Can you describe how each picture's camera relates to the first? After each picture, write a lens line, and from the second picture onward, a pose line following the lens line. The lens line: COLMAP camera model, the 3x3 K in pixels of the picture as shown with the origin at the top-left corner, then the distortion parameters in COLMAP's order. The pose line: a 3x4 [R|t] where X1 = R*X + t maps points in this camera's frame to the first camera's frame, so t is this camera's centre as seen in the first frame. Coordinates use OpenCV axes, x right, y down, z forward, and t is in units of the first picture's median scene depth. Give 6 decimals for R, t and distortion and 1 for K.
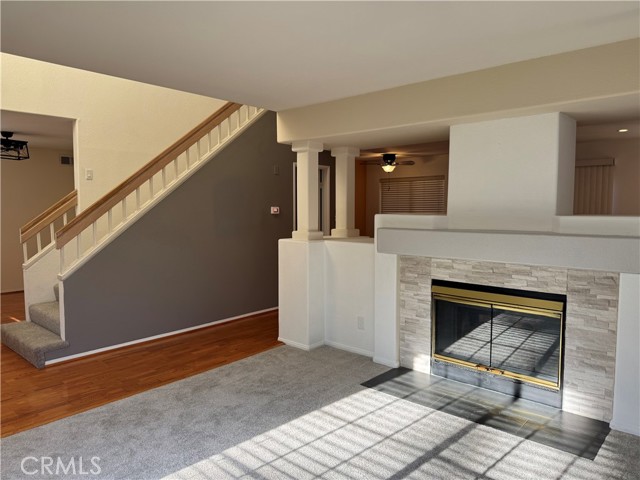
lens RADIAL K [[455.4, 0, 317.6], [0, 455.4, 241.2], [0, 0, 1]] dist [0.003439, -0.003739]
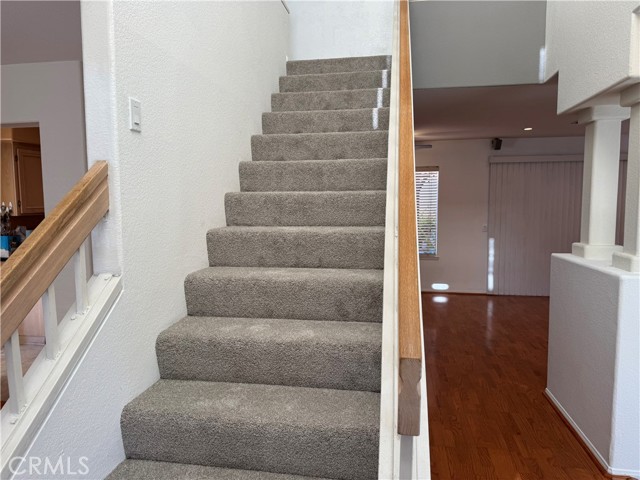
lens RADIAL K [[455.4, 0, 317.6], [0, 455.4, 241.2], [0, 0, 1]] dist [0.003439, -0.003739]
pose [[0.860552, -0.042977, 0.507547, -0.476553], [0.040971, 0.999046, 0.015130, -0.051874], [-0.507713, 0.007775, 0.861491, 0.572090]]
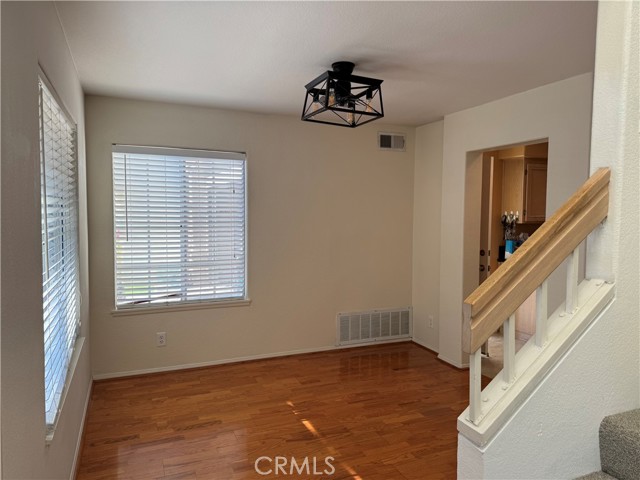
lens RADIAL K [[455.4, 0, 317.6], [0, 455.4, 241.2], [0, 0, 1]] dist [0.003439, -0.003739]
pose [[0.892318, 0.041505, -0.449495, -0.476354], [-0.049370, 0.998764, -0.005783, -0.046767], [0.448699, 0.027352, 0.893264, 0.550368]]
